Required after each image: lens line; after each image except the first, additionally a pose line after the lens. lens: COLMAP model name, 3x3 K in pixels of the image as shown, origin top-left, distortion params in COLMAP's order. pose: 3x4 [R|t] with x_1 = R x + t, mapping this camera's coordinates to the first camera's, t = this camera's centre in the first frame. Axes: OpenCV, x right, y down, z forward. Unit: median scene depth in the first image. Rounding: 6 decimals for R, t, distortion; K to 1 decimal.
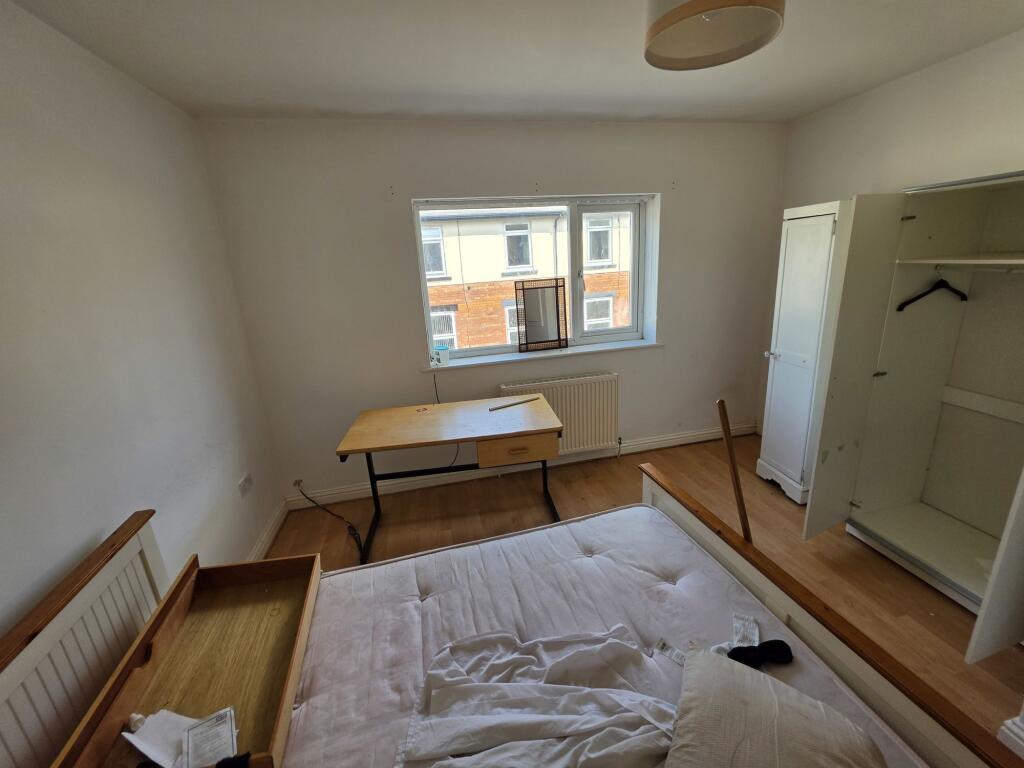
lens RADIAL K [[412.7, 0, 509.4], [0, 412.7, 380.5], [0, 0, 1]] dist [-0.003411, 0.000040]
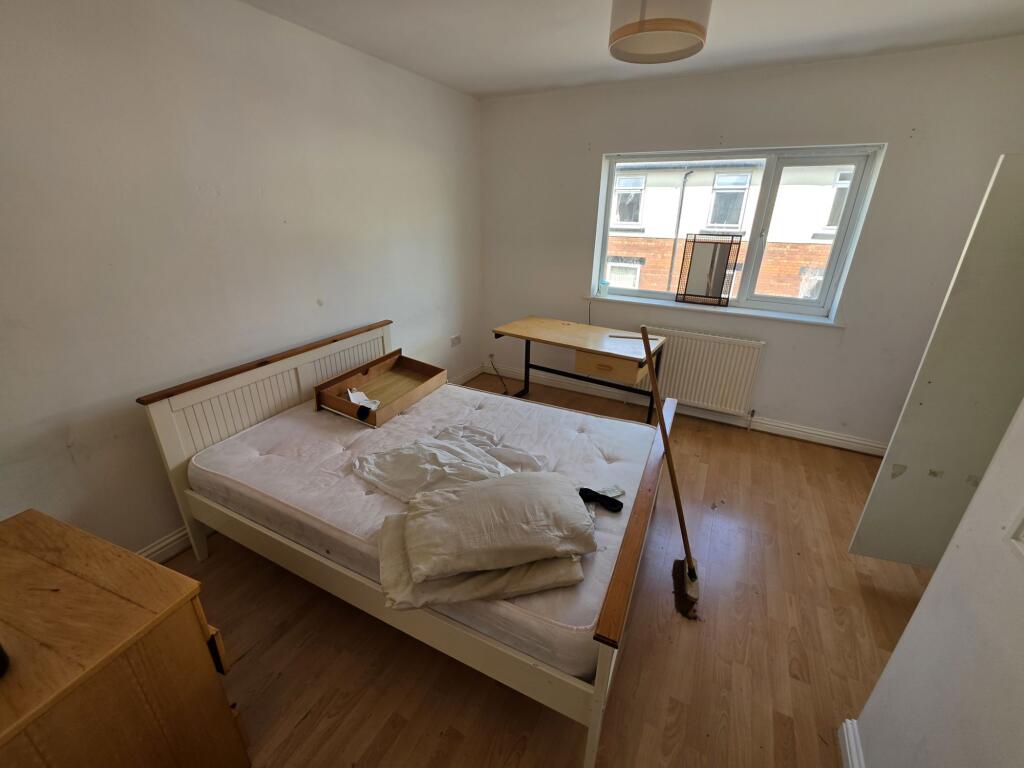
lens RADIAL K [[409.1, 0, 512.0], [0, 409.1, 384.0], [0, 0, 1]] dist [-0.000228, -0.000043]
pose [[0.754891, 0.318529, -0.573305, 0.421406], [-0.243753, 0.947786, 0.205634, 0.023261], [0.608871, -0.015486, 0.793118, -0.126874]]
